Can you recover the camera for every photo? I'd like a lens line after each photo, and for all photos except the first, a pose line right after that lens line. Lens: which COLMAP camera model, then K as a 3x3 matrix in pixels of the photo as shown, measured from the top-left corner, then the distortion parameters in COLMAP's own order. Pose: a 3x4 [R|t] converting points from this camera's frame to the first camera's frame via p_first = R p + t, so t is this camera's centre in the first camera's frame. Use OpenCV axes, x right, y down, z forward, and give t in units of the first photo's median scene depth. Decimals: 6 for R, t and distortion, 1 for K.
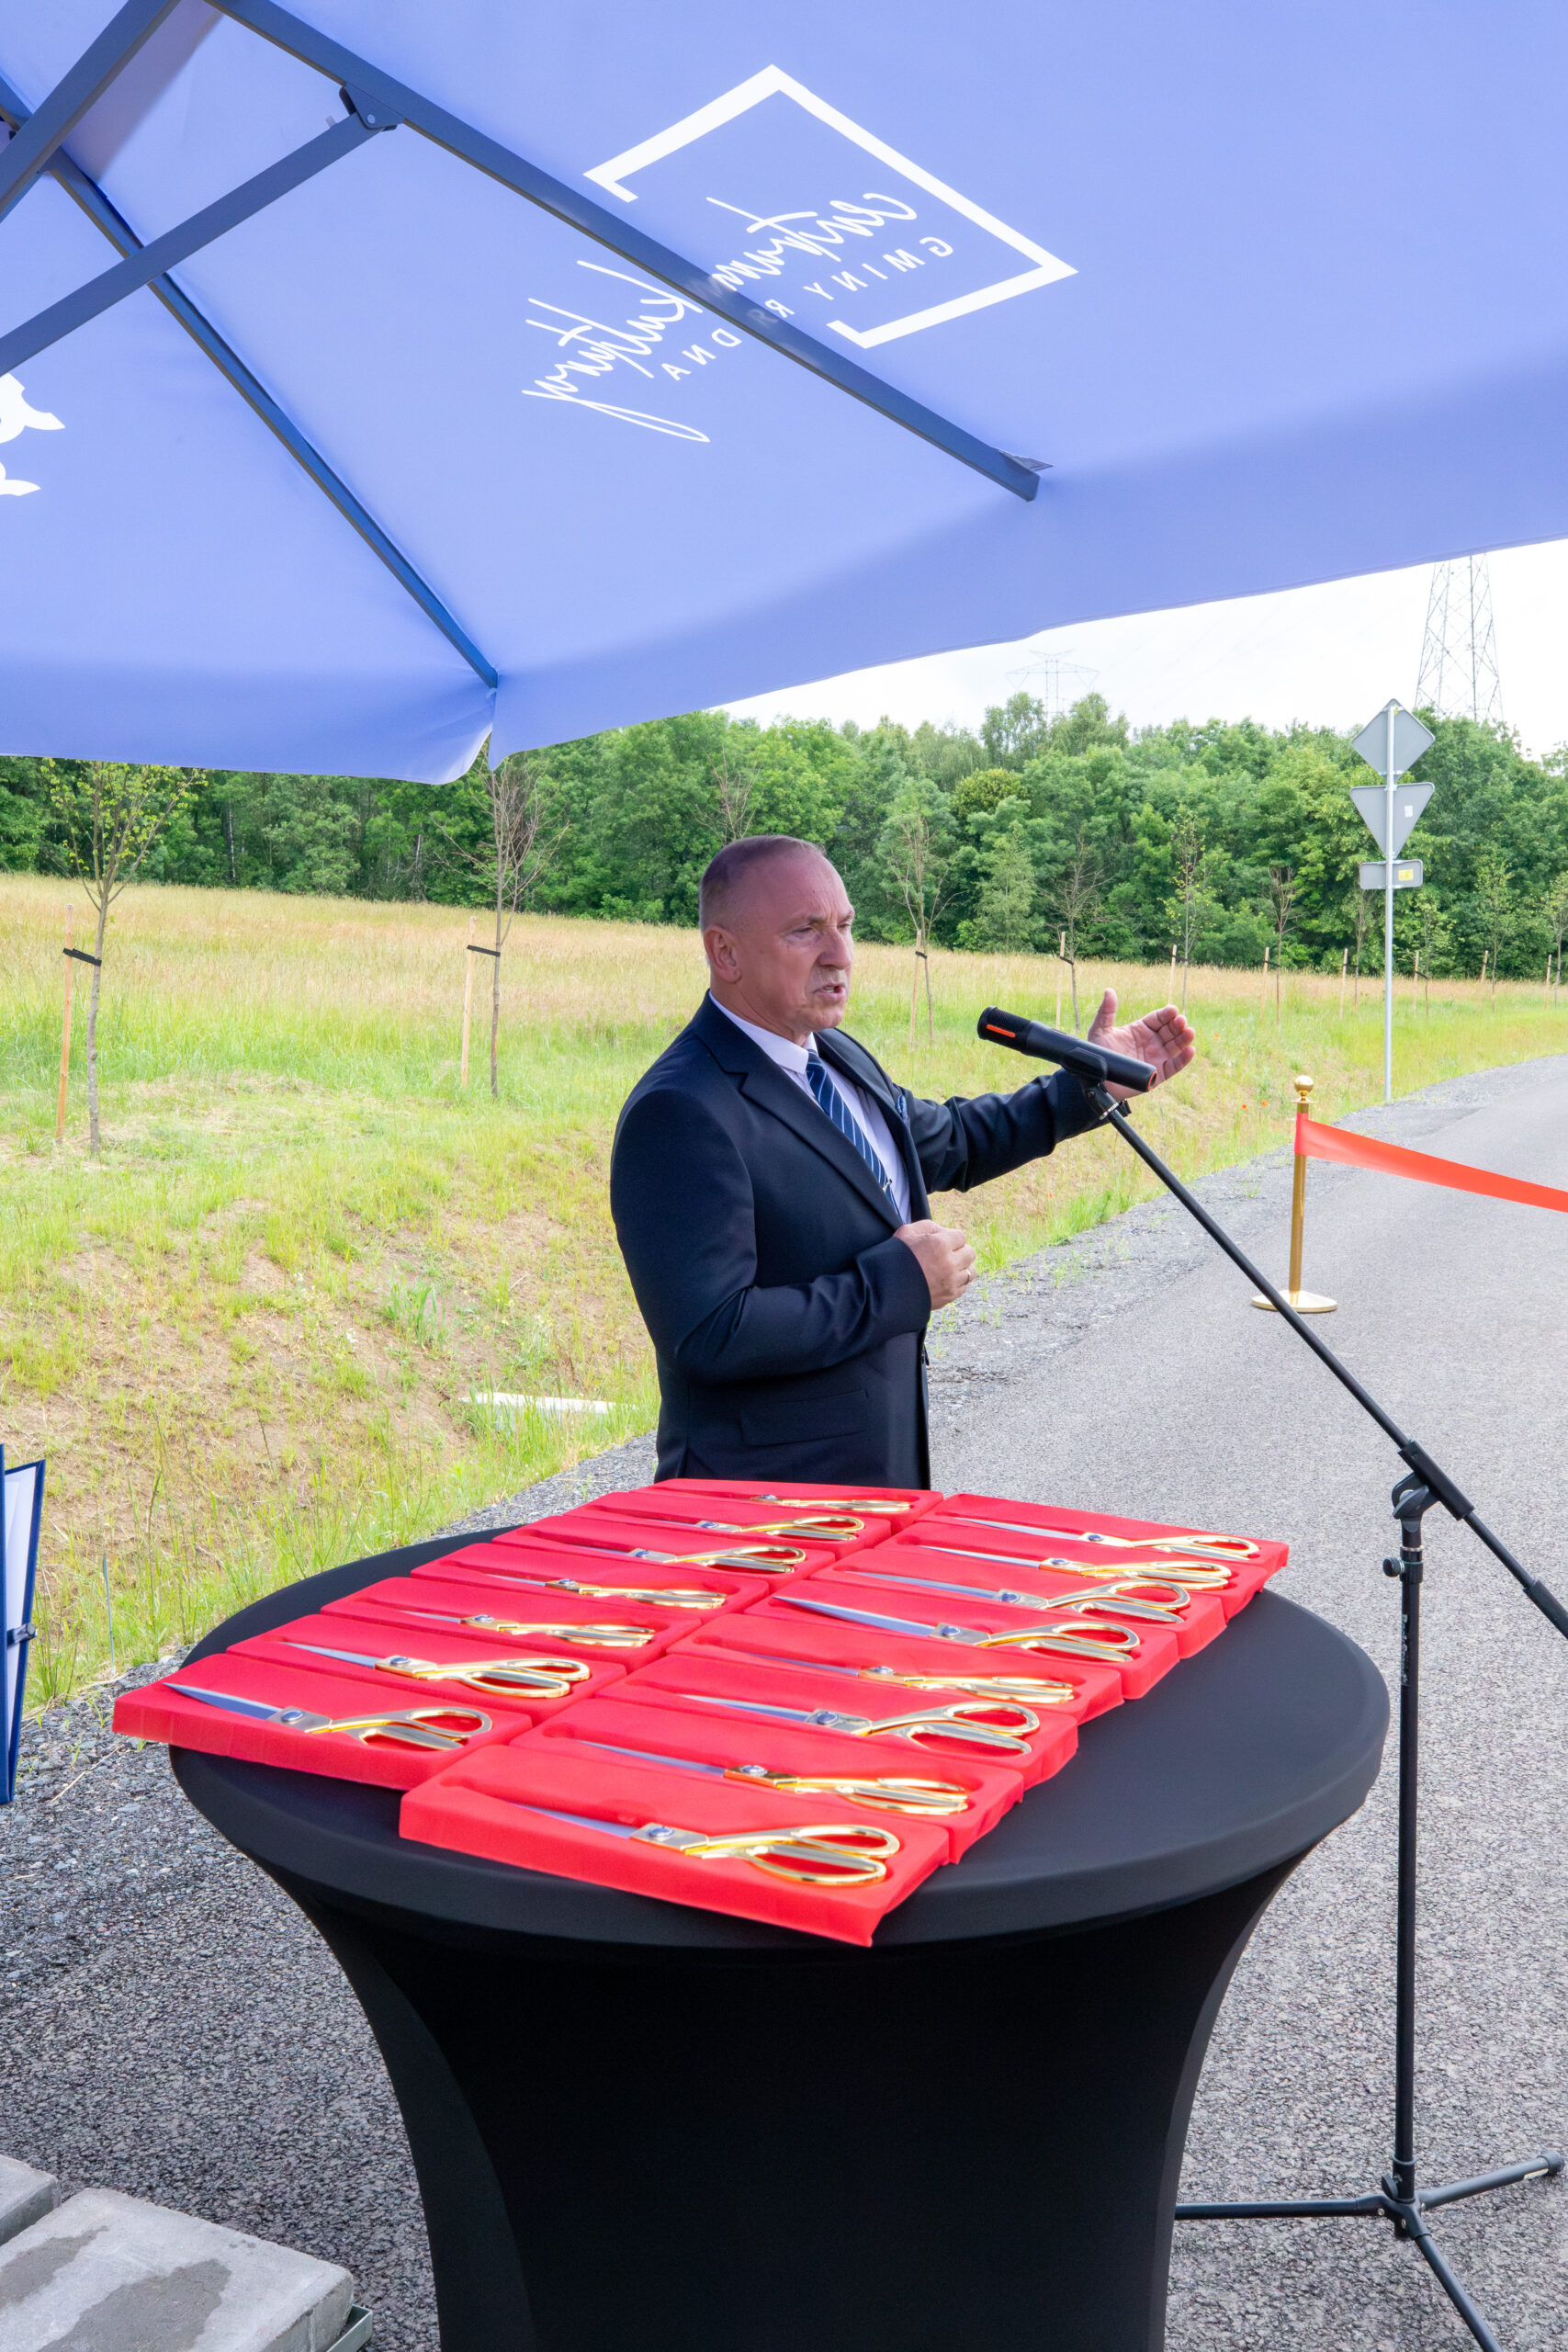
lens RADIAL K [[2287.2, 0, 860.7], [0, 2287.2, 1252.3], [0, 0, 1]] dist [0.024474, 0.031452]
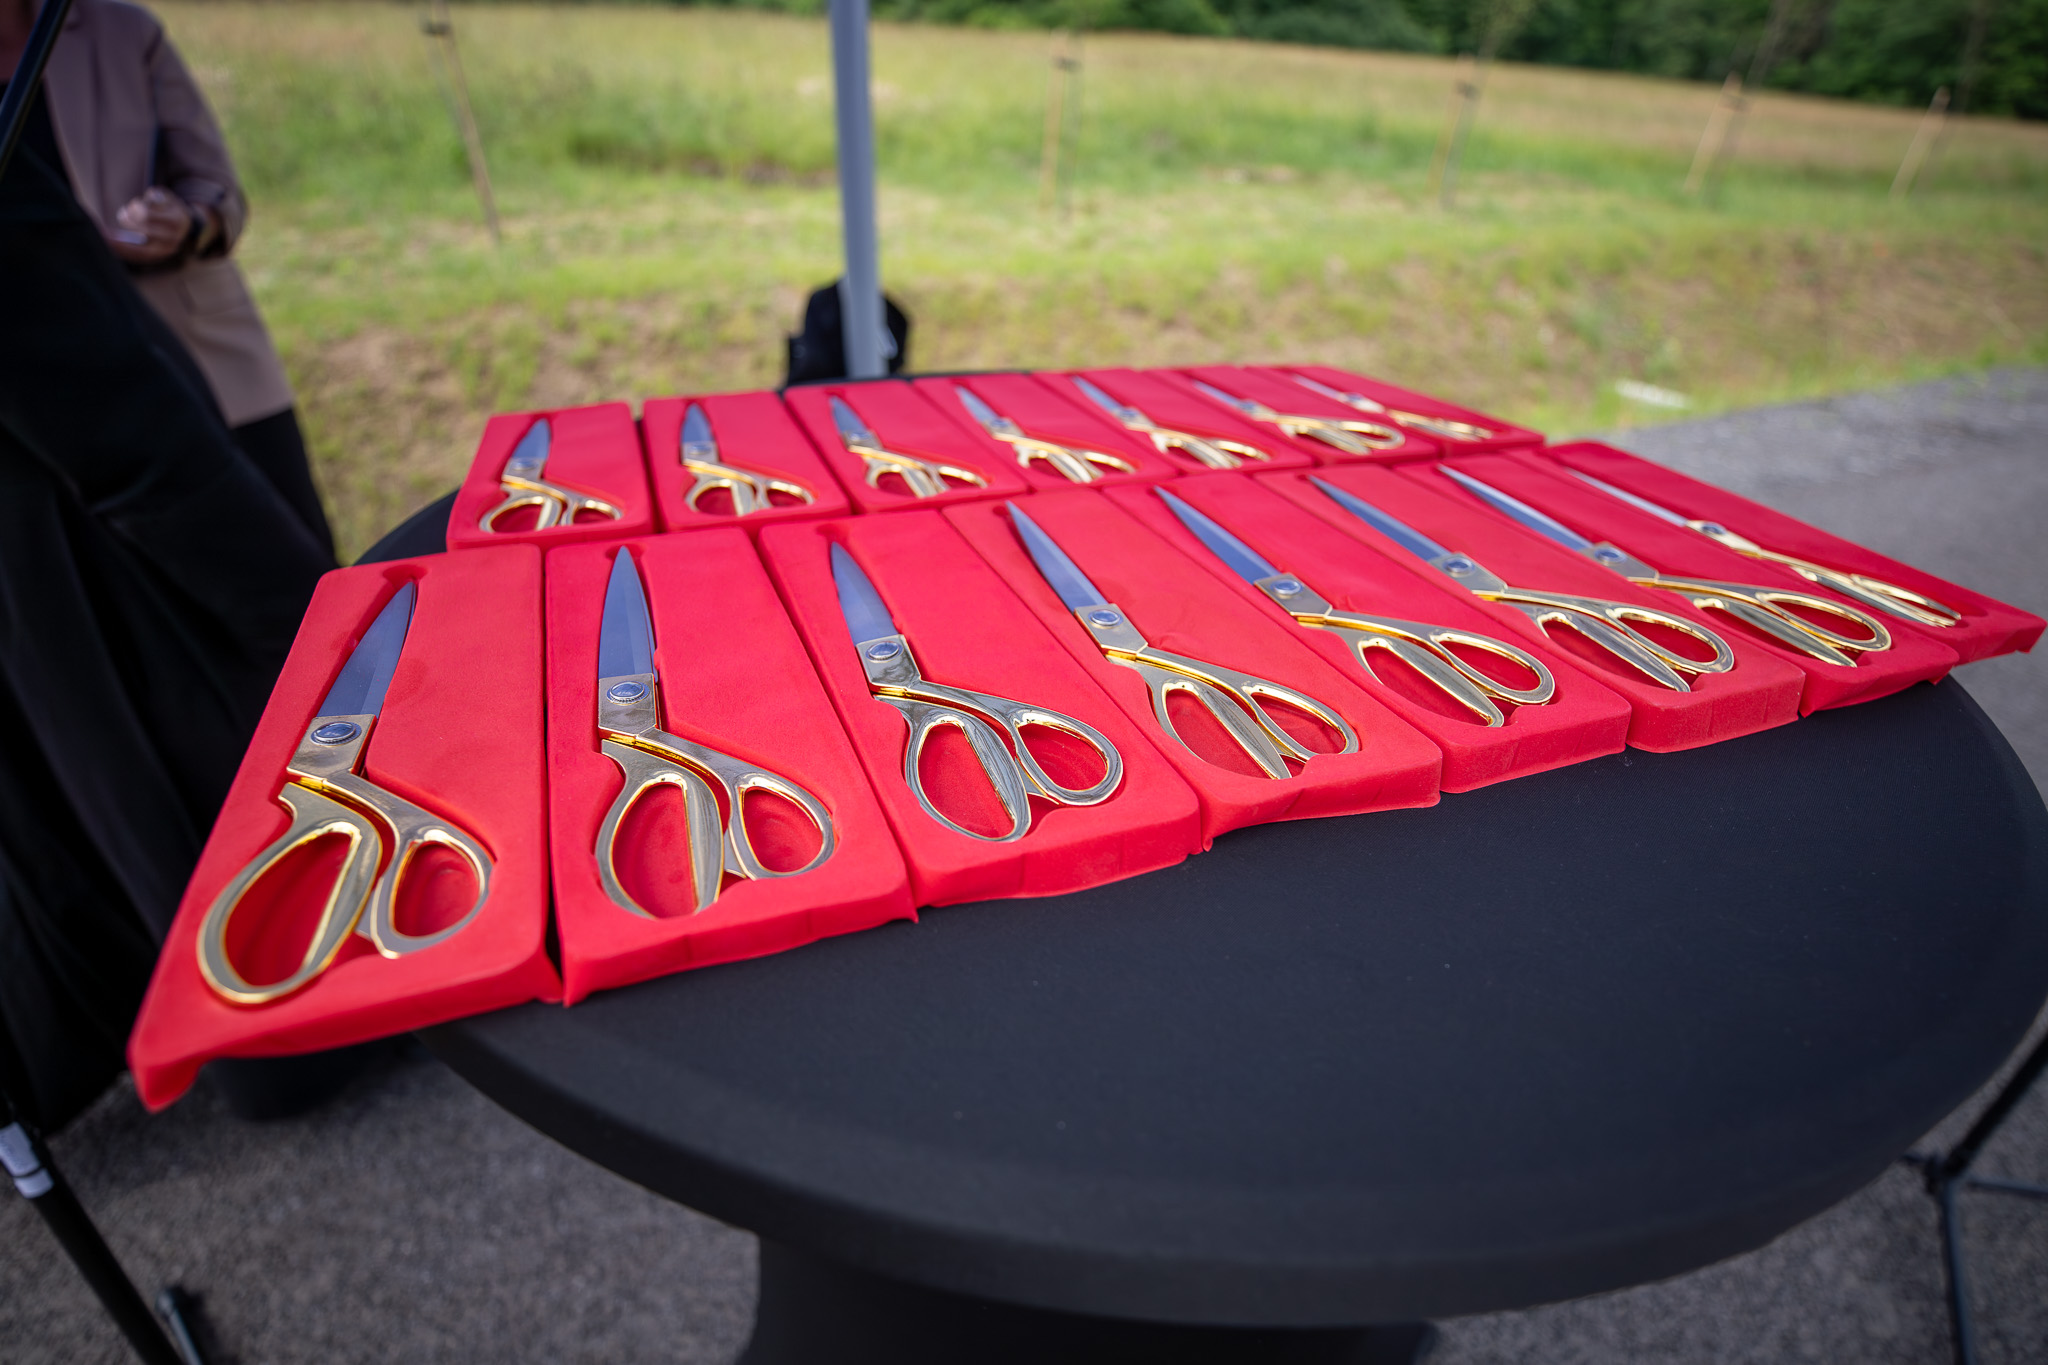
lens RADIAL K [[960.7, 0, 1024.0], [0, 960.7, 682.5], [0, 0, 1]] dist [-0.000382, 0.000284]
pose [[0.719478, 0.375477, -0.584267, 0.029865], [-0.124922, 0.897503, 0.422946, 0.014349], [0.683188, -0.231313, 0.692639, 0.132398]]
